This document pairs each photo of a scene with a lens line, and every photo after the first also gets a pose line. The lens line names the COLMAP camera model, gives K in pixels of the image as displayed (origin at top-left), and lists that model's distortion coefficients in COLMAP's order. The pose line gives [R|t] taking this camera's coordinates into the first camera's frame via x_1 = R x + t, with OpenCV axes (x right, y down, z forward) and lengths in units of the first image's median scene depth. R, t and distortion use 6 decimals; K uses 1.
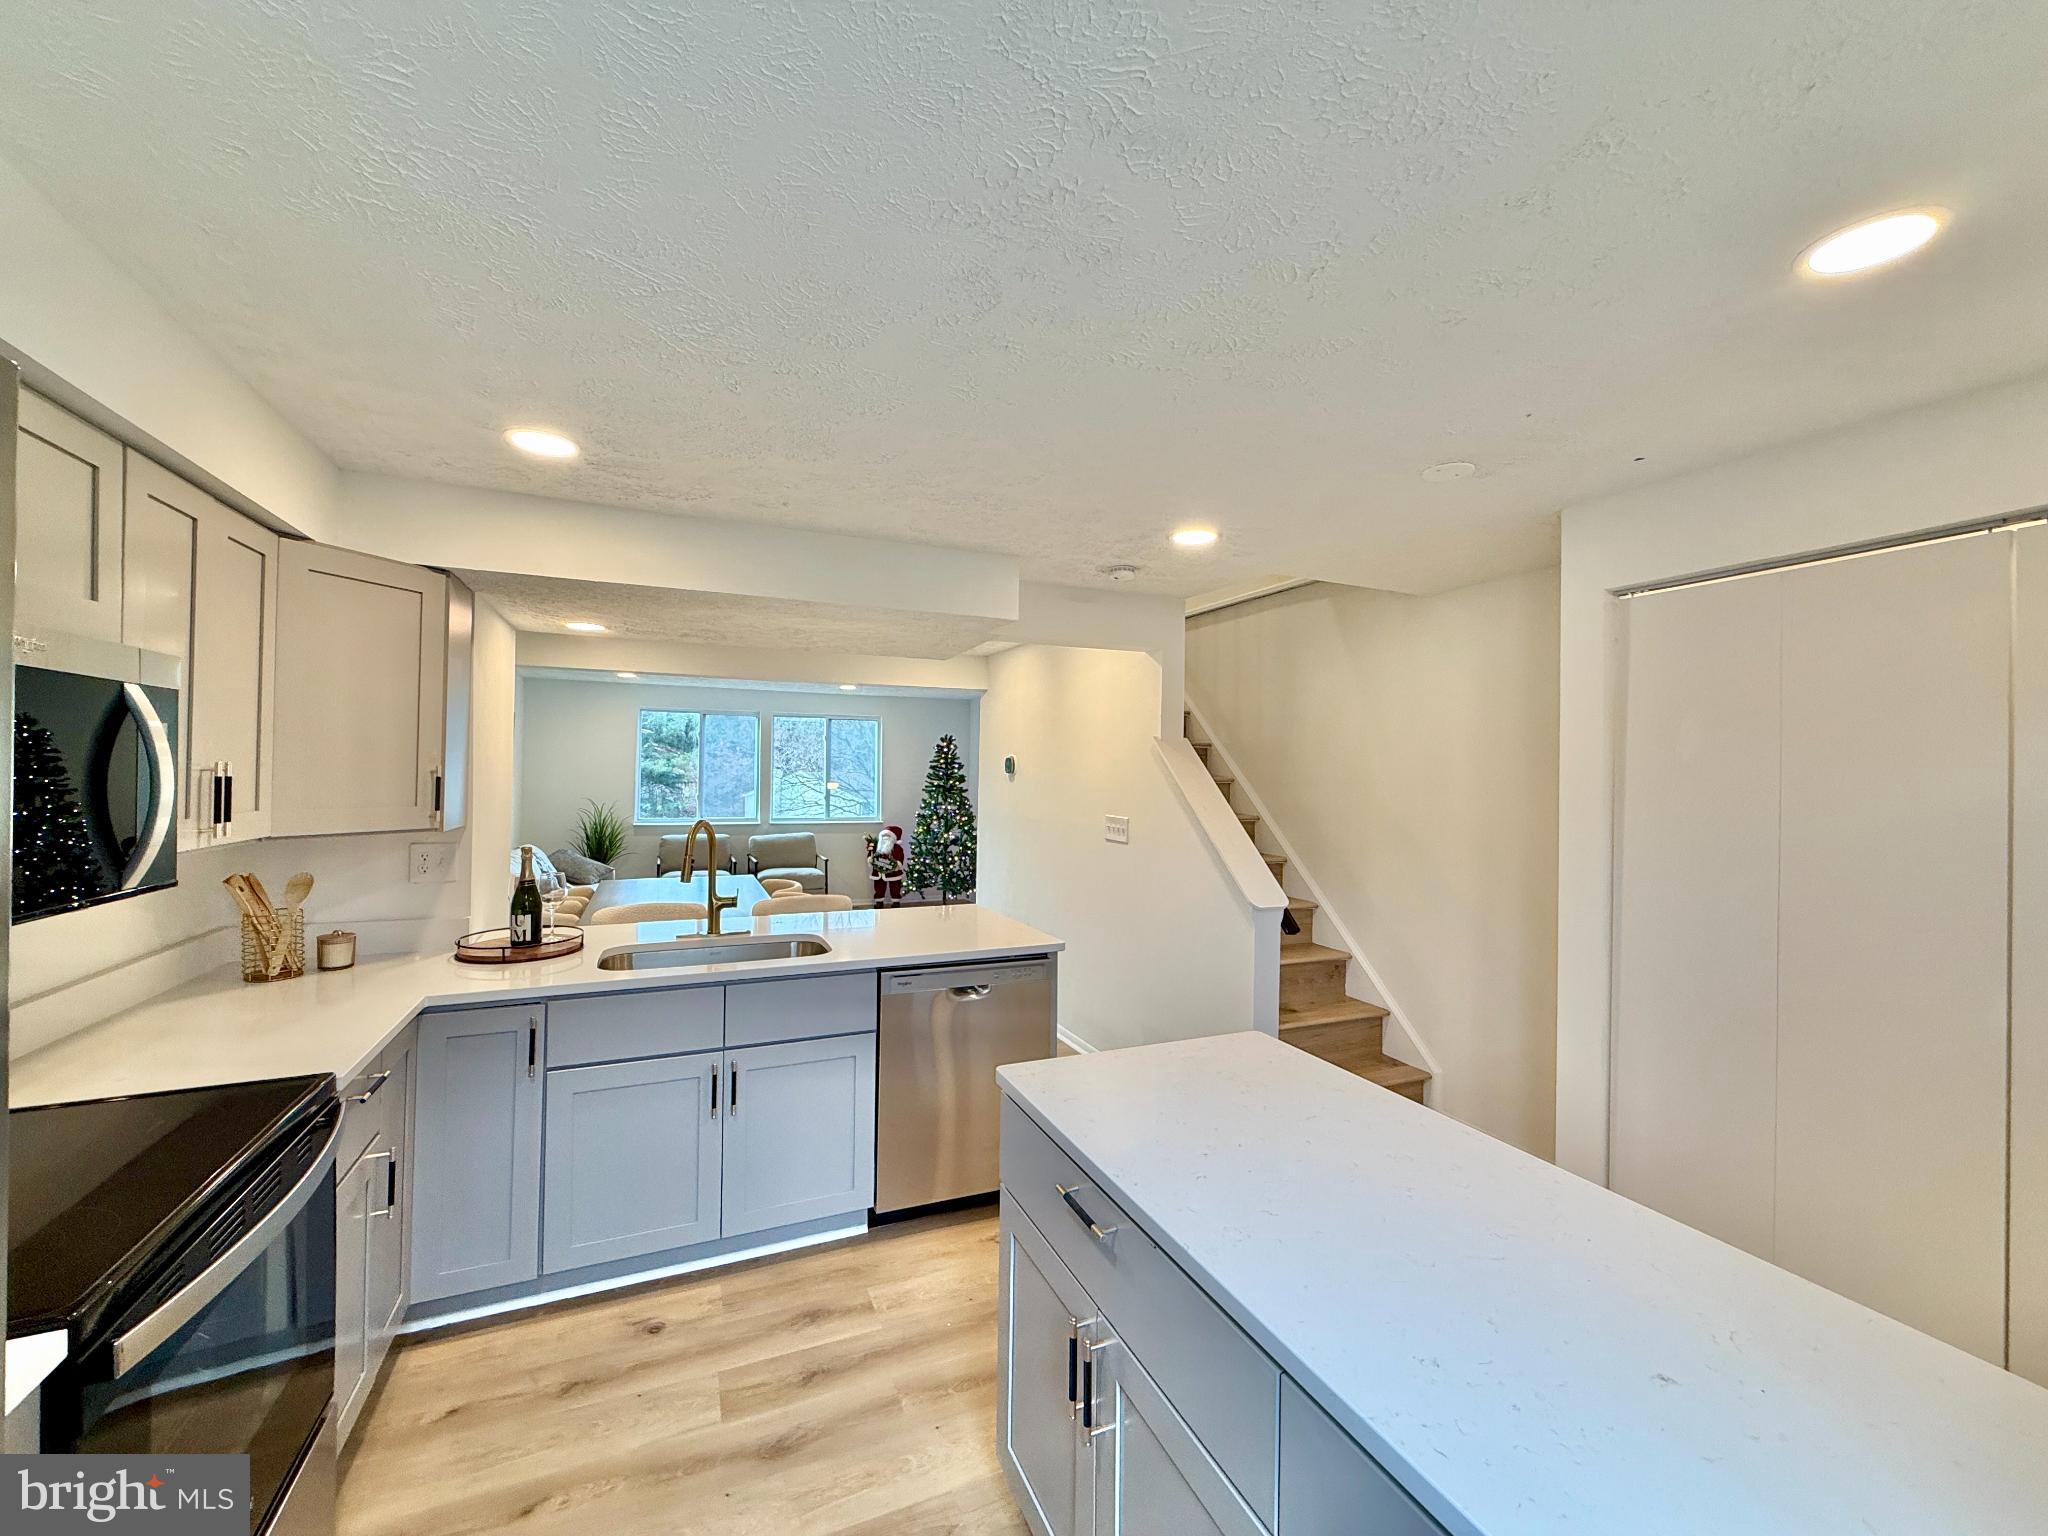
lens RADIAL K [[813.7, 0, 1032.6], [0, 813.7, 765.3], [0, 0, 1]] dist [0.002014, -0.000617]
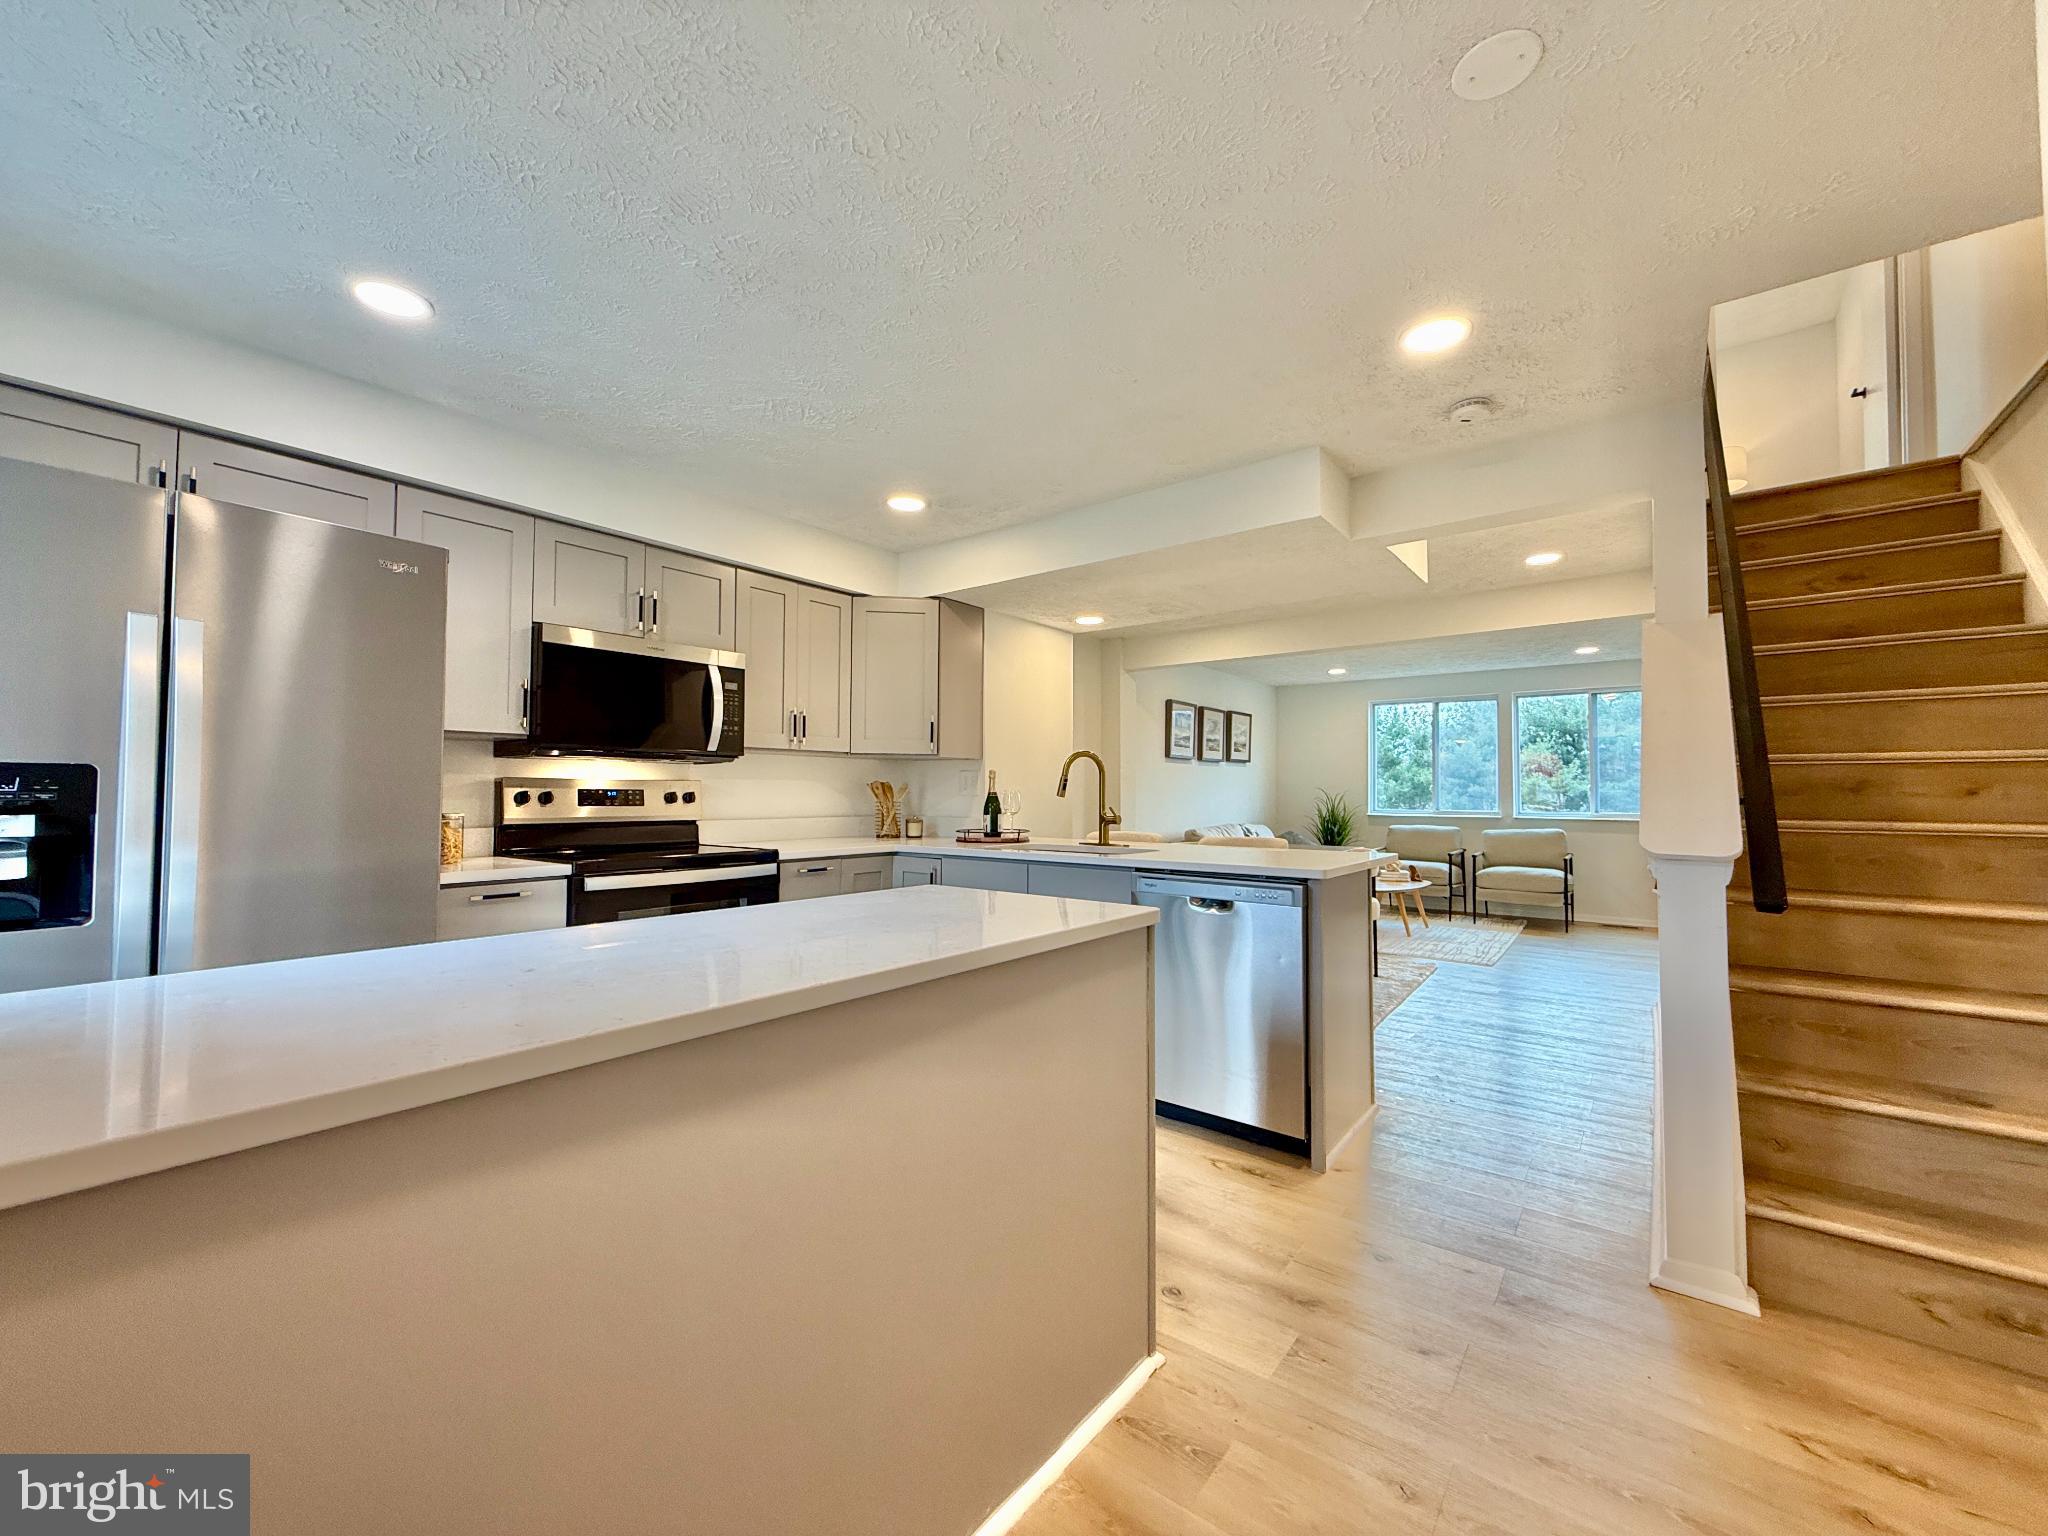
lens RADIAL K [[813.7, 0, 1023.9], [0, 813.7, 766.6], [0, 0, 1]] dist [0.002014, -0.000617]
pose [[0.470515, -0.040980, -0.881440, 0.885223], [0.010698, 0.999112, -0.040741, 0.190649], [0.882327, 0.009740, 0.470536, 0.428488]]
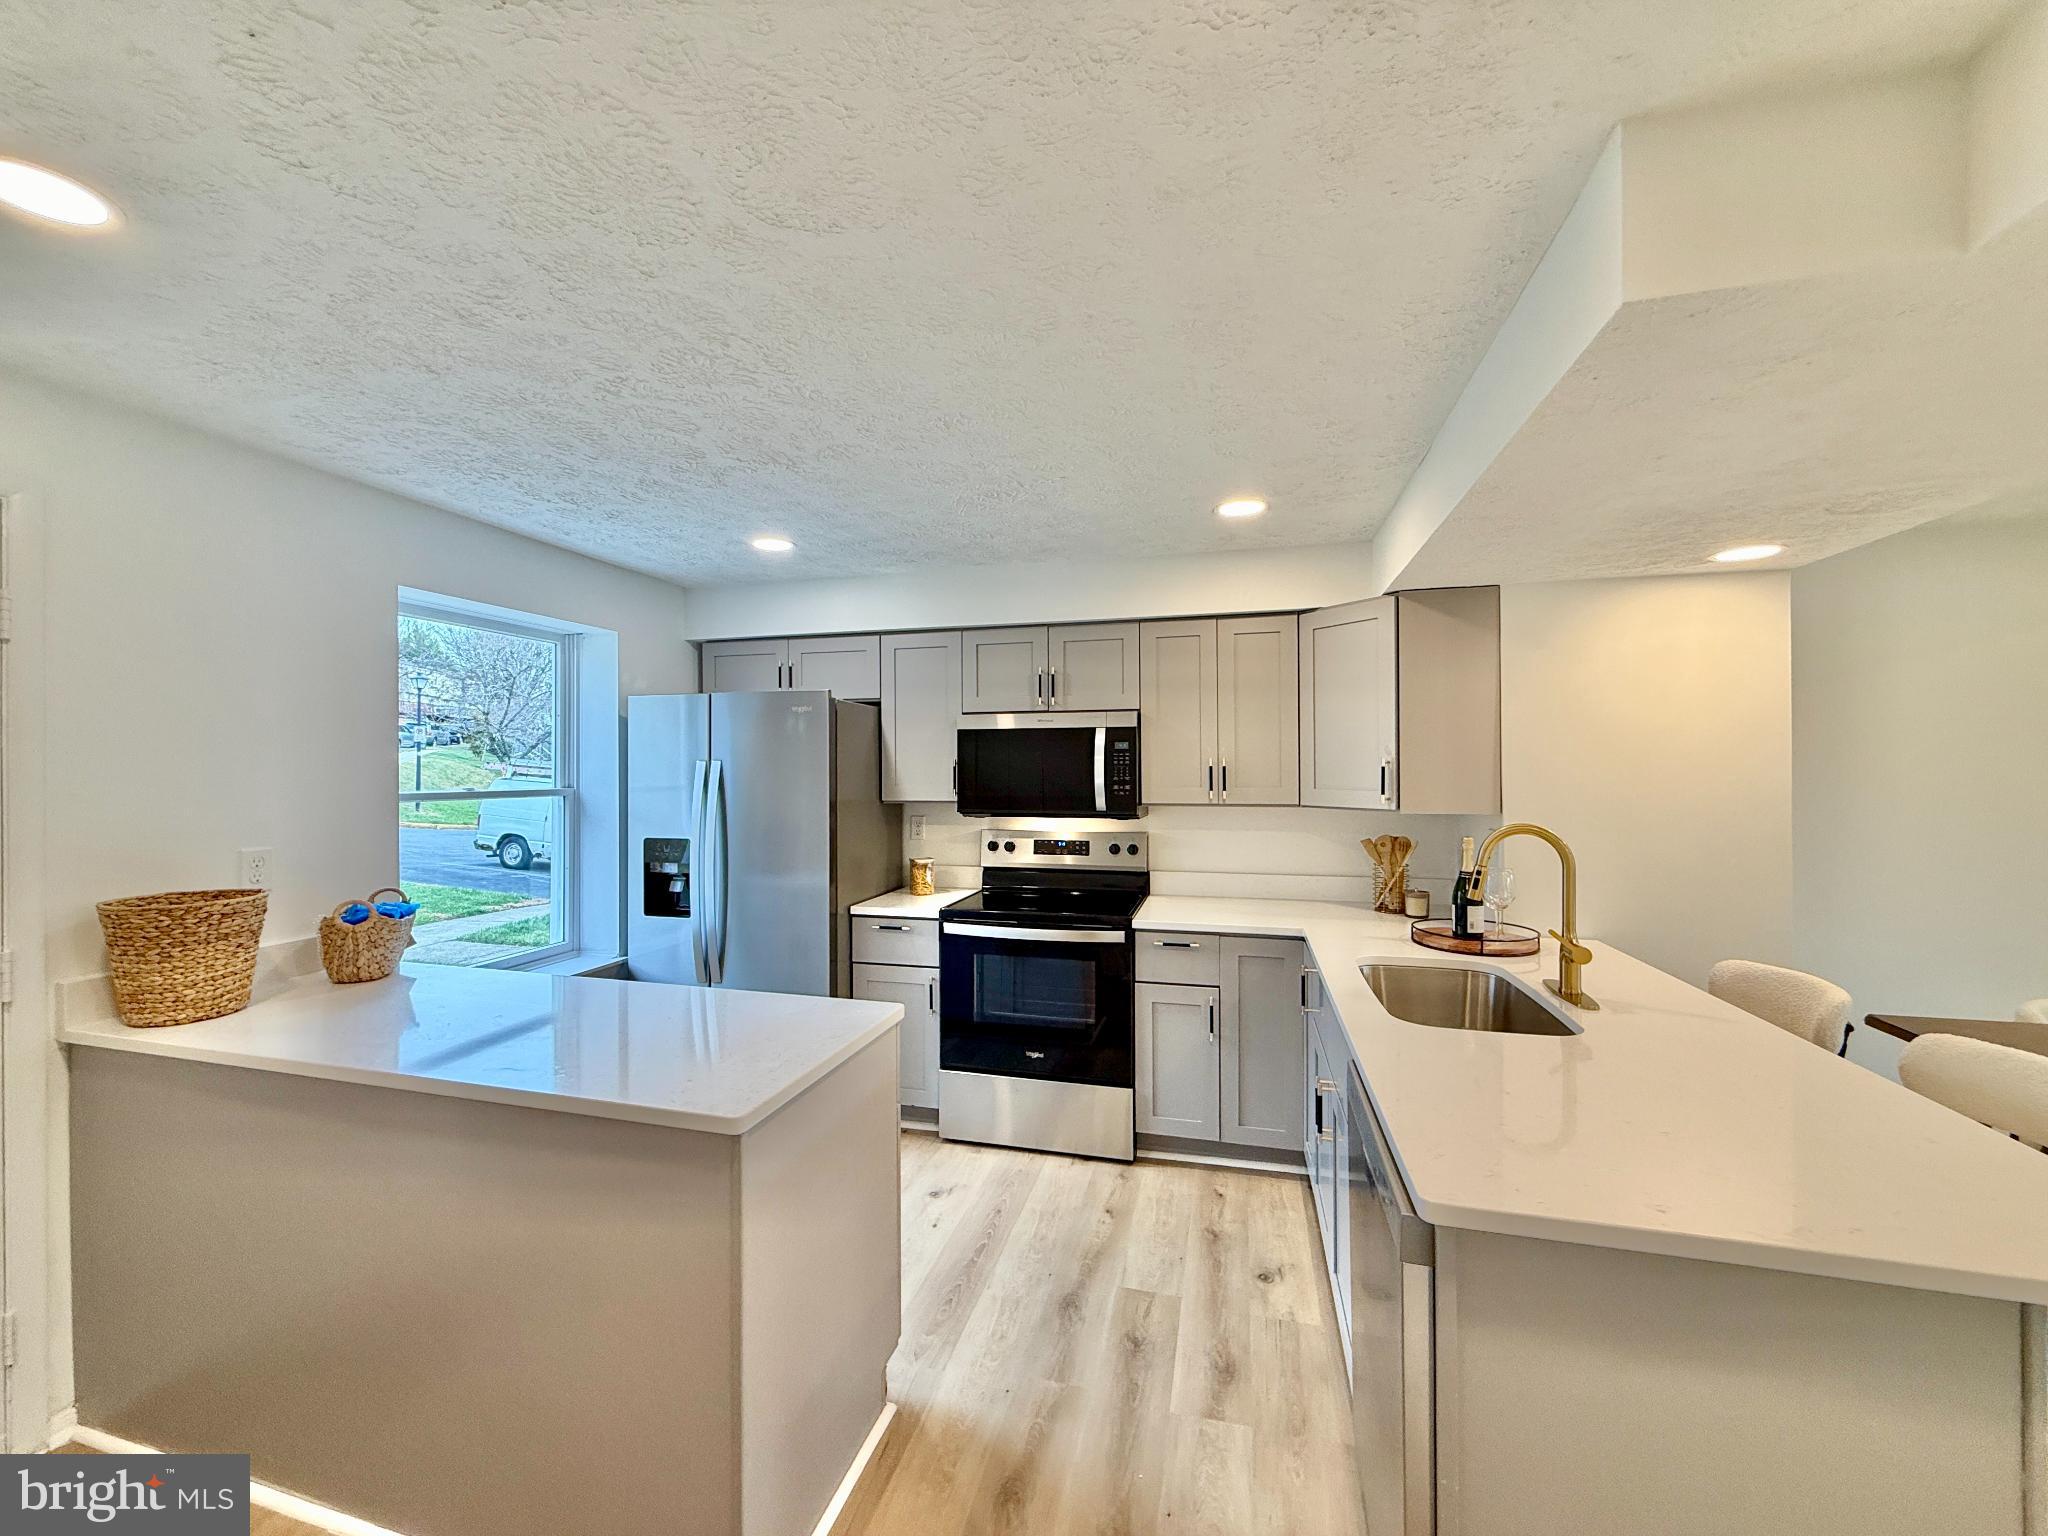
lens RADIAL K [[813.7, 0, 1009.6], [0, 813.7, 765.5], [0, 0, 1]] dist [0.002014, -0.000617]
pose [[-0.640900, -0.014663, -0.767484, 0.602745], [0.000267, 0.999813, -0.019324, 0.039215], [0.767624, -0.012590, -0.640777, 1.479849]]
